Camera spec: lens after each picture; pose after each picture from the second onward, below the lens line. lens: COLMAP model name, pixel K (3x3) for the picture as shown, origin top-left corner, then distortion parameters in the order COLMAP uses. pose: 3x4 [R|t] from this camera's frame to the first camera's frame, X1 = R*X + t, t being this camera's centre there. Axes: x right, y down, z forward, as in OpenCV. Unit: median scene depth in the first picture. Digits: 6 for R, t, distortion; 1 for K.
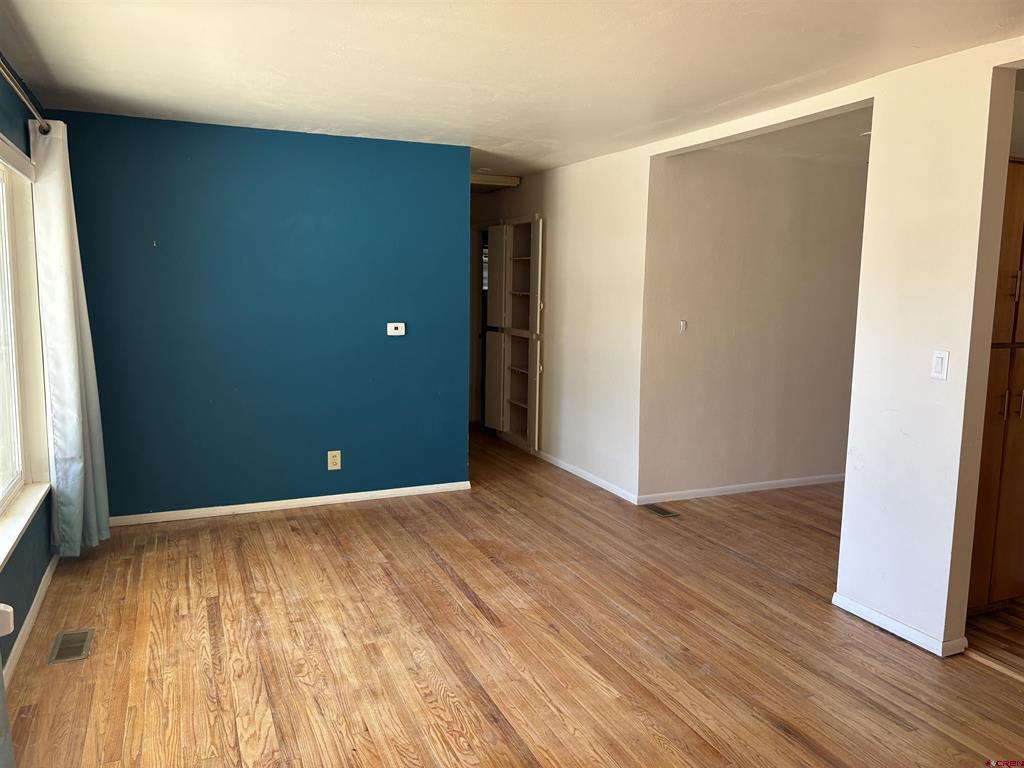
lens RADIAL K [[778.0, 0, 505.7], [0, 778.0, 381.7], [0, 0, 1]] dist [0.036374, -0.041907]
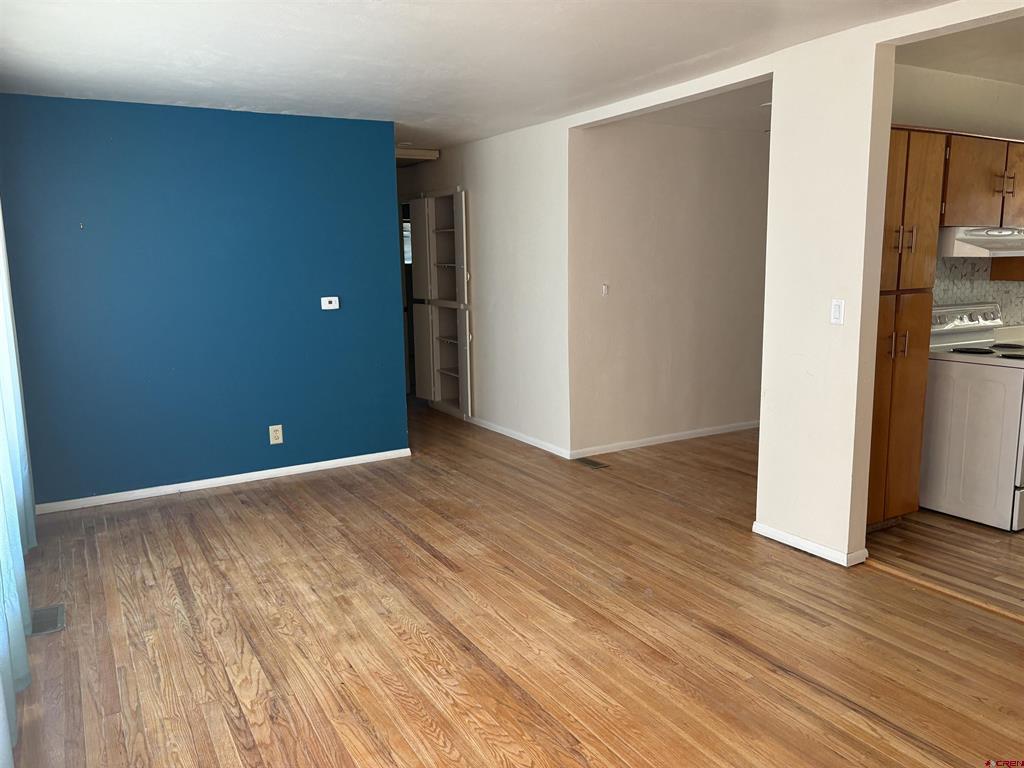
lens RADIAL K [[778.0, 0, 502.7], [0, 778.0, 383.9], [0, 0, 1]] dist [0.036374, -0.041907]
pose [[0.992981, -0.050743, 0.106831, -0.047644], [0.047062, 0.998217, 0.036705, 0.016768], [-0.108503, -0.031420, 0.993599, -0.066729]]
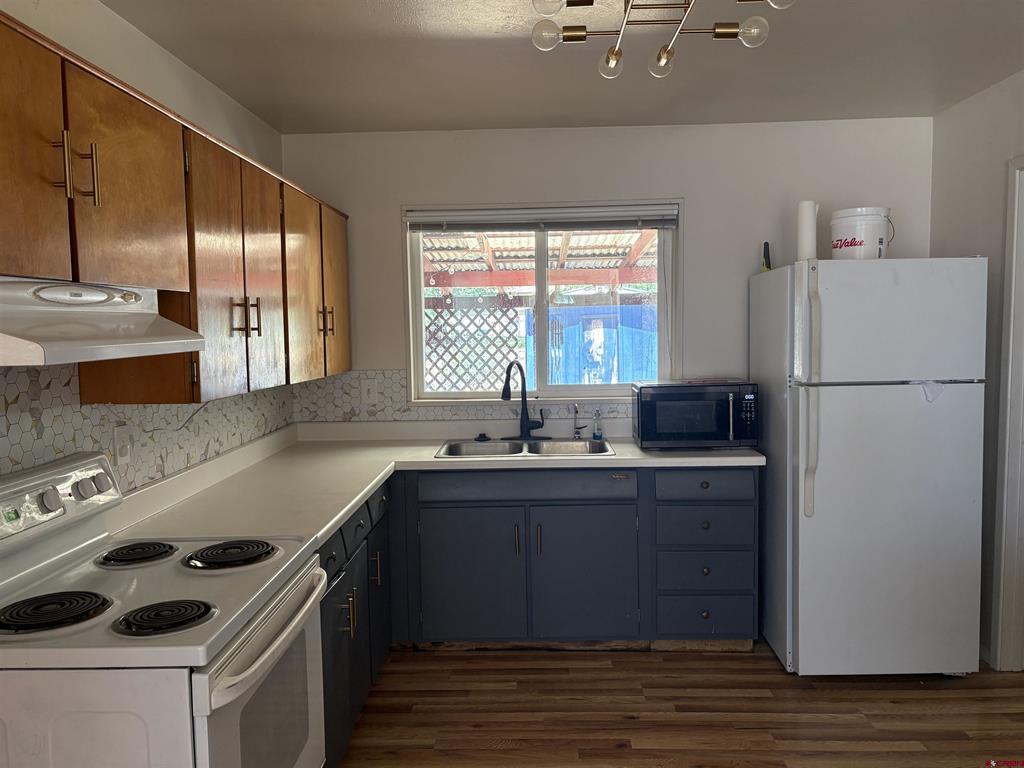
lens RADIAL K [[778.0, 0, 510.6], [0, 778.0, 383.6], [0, 0, 1]] dist [0.036374, -0.041907]
pose [[0.423309, -0.099677, 0.900486, 0.528406], [0.141102, 0.989054, 0.043151, -0.066119], [-0.894930, 0.108794, 0.432740, 0.619625]]
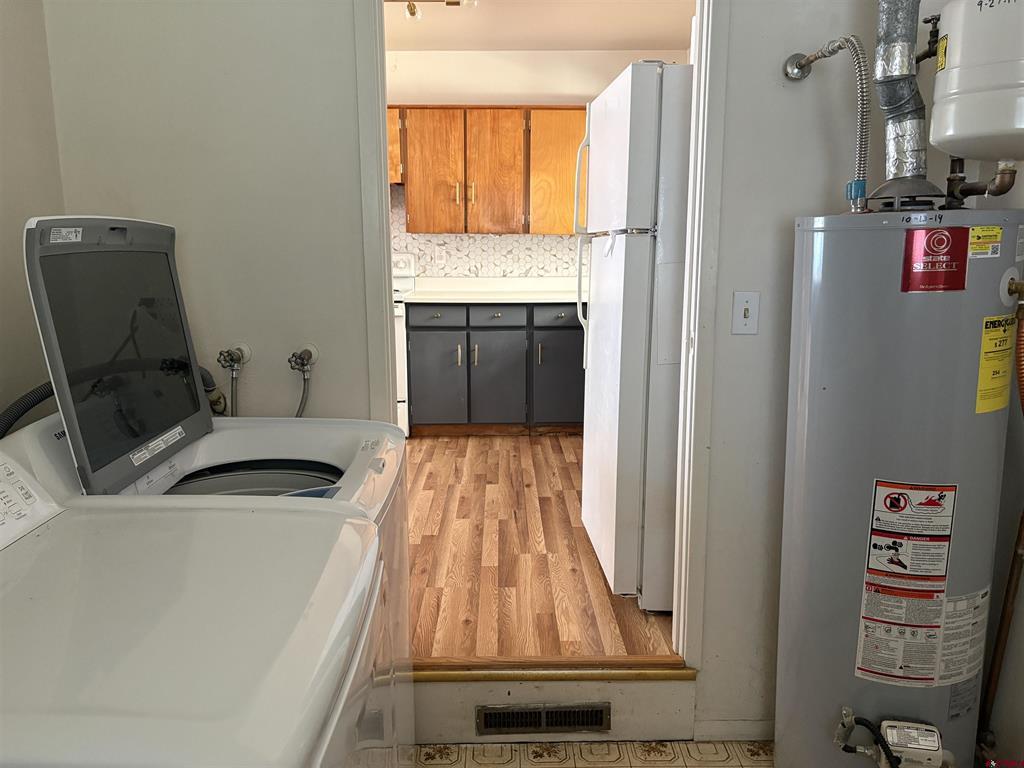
lens RADIAL K [[778.0, 0, 511.9], [0, 778.0, 382.5], [0, 0, 1]] dist [0.036374, -0.041907]
pose [[0.923722, 0.045649, -0.380334, 1.674662], [-0.031109, 0.998534, 0.044292, 0.141662], [0.381798, -0.029081, 0.923788, -0.115246]]
